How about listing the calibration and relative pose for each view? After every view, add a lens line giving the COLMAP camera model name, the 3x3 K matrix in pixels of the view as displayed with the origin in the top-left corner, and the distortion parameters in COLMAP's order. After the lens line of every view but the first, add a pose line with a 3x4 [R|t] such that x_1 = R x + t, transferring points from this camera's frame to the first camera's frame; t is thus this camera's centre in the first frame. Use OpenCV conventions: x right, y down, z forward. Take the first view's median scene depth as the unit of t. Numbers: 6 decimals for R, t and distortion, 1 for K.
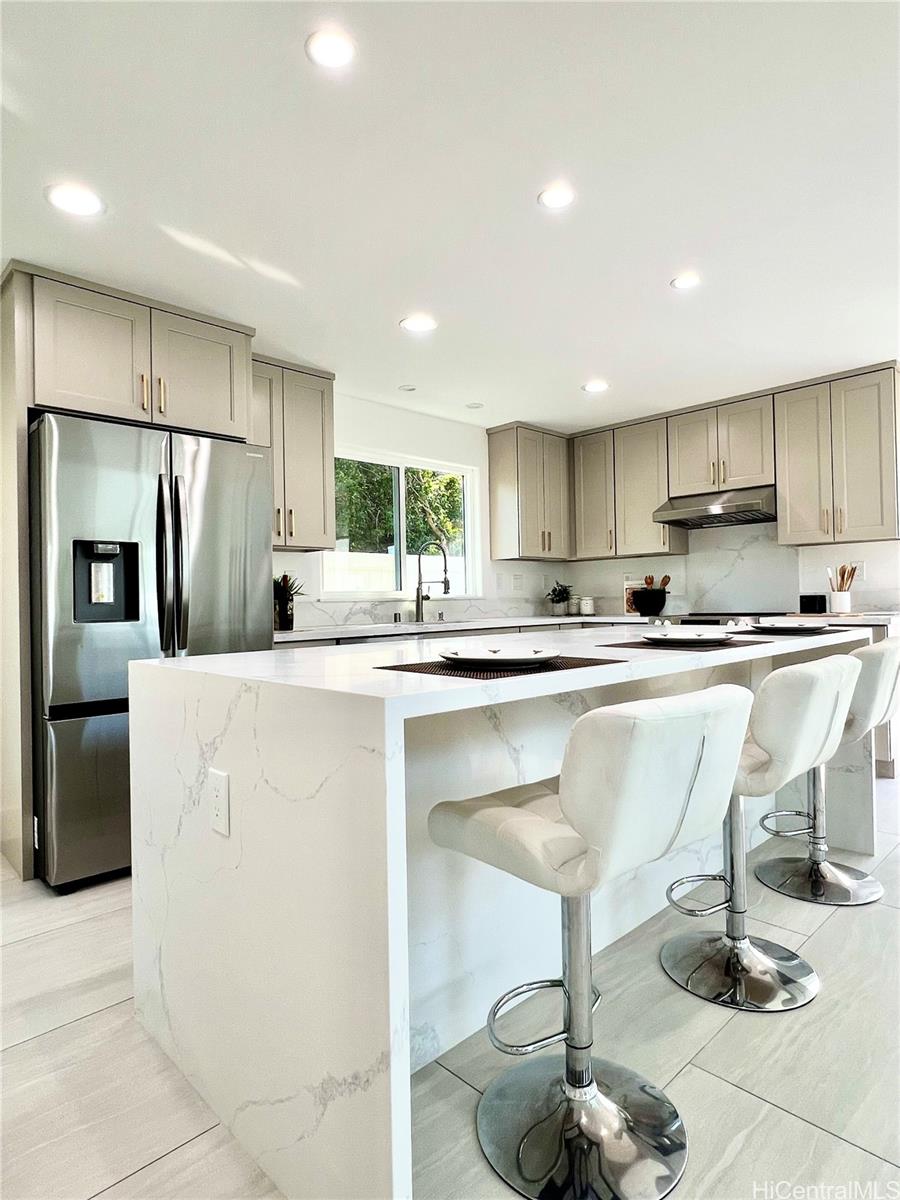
lens RADIAL K [[676.6, 0, 450.2], [0, 676.6, 601.2], [0, 0, 1]] dist [-0.001506, -0.000546]
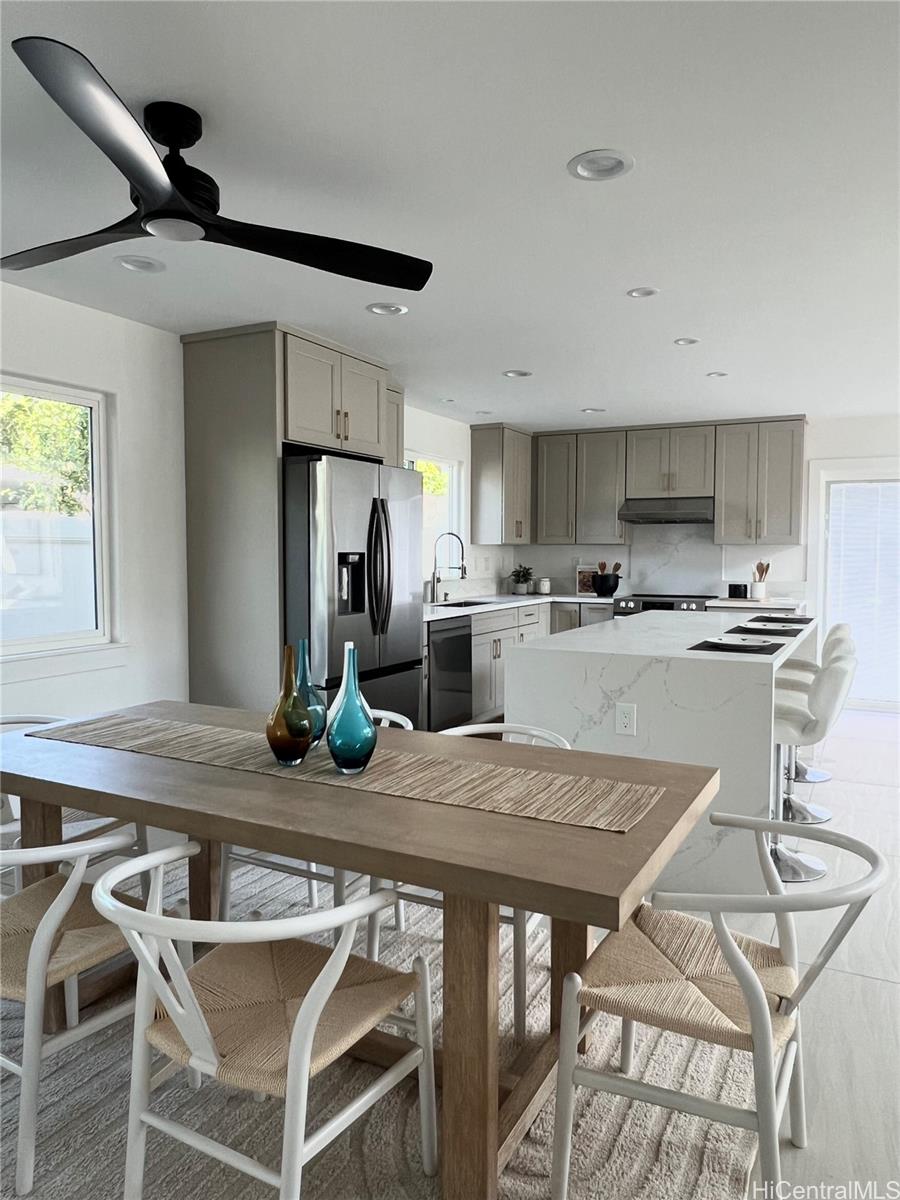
lens RADIAL K [[811.8, 0, 450.3], [0, 811.8, 597.1], [0, 0, 1]] dist [-0.000919, -0.000057]
pose [[0.954108, 0.006767, 0.299387, -0.407457], [-0.022627, 0.998516, 0.049540, -0.043559], [-0.298607, -0.054040, 0.952845, -0.289099]]
